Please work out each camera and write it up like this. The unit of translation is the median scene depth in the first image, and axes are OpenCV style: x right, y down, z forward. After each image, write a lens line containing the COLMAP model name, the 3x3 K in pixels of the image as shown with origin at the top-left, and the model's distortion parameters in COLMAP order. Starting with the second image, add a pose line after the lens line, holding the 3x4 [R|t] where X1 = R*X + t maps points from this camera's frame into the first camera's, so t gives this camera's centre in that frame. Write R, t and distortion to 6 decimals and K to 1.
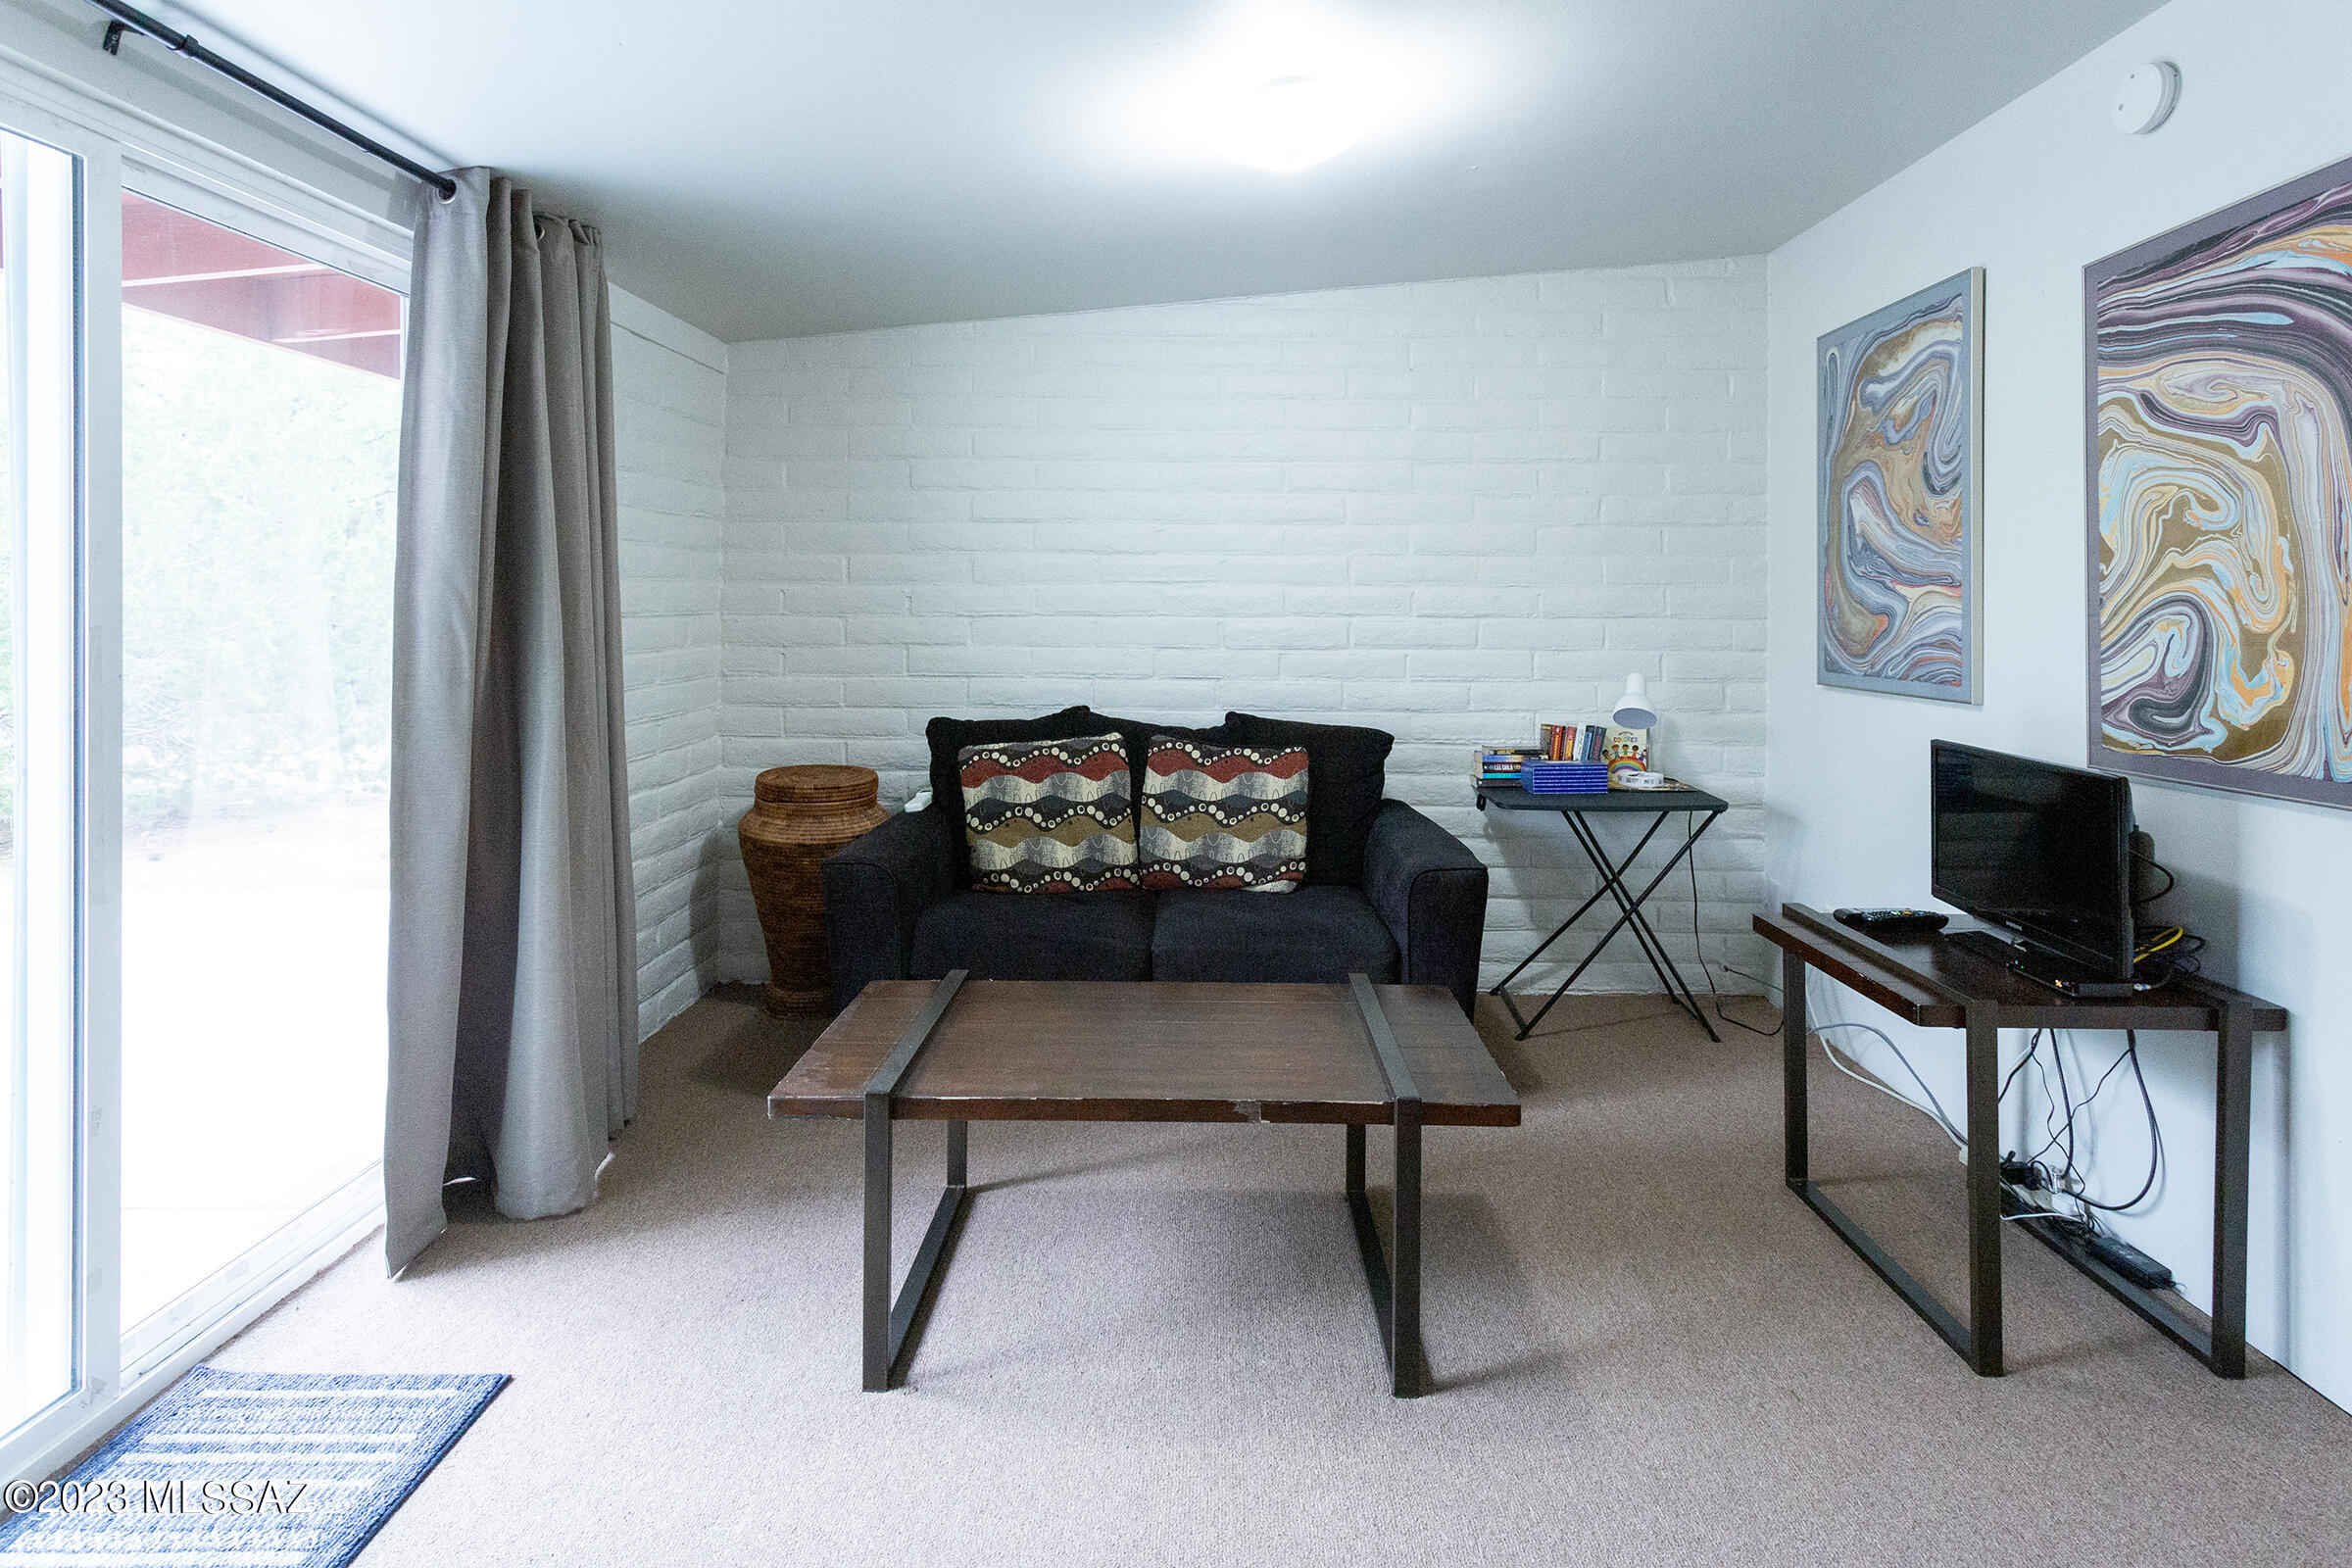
lens RADIAL K [[1186.5, 0, 1171.0], [0, 1186.5, 611.1], [0, 0, 1]] dist [-0.001547, 0.000195]
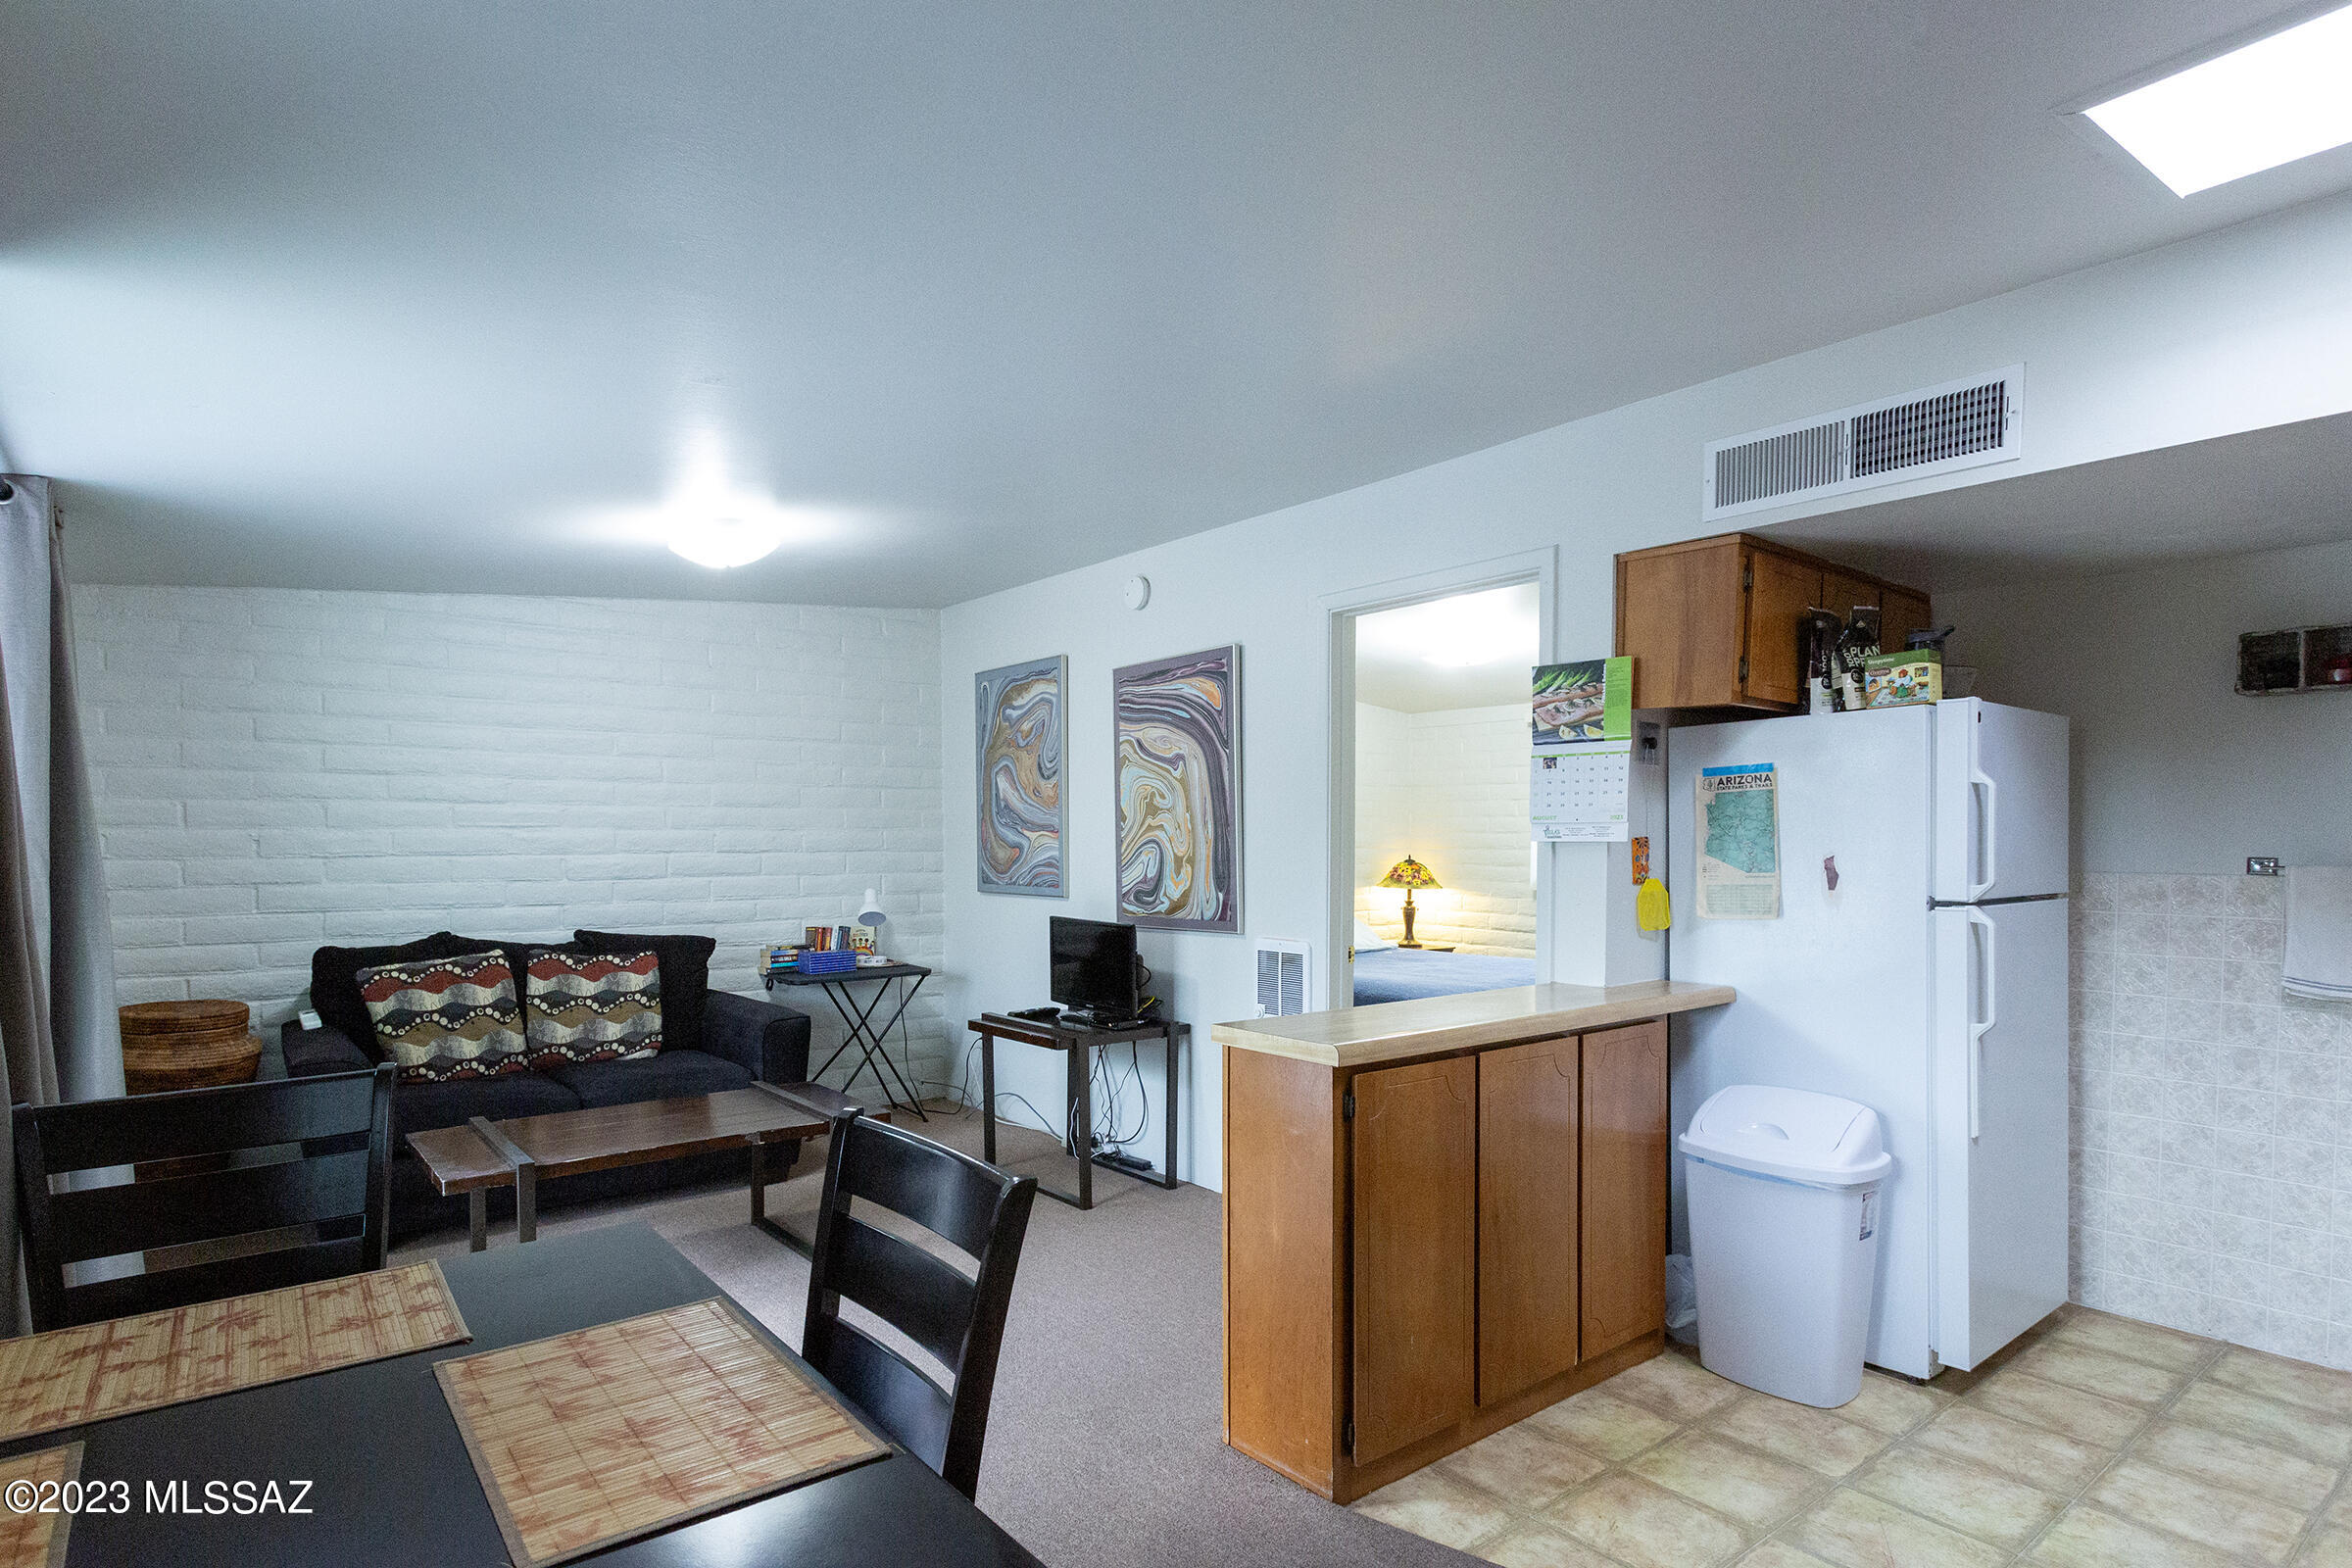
lens RADIAL K [[1210.0, 0, 1118.6], [0, 1210.0, 867.4], [0, 0, 1]] dist [0.000286, 0.000721]
pose [[0.775748, -0.021265, 0.630684, -0.354280], [0.006890, 0.999658, 0.025231, -0.011163], [-0.631005, -0.015227, 0.775629, -0.404685]]
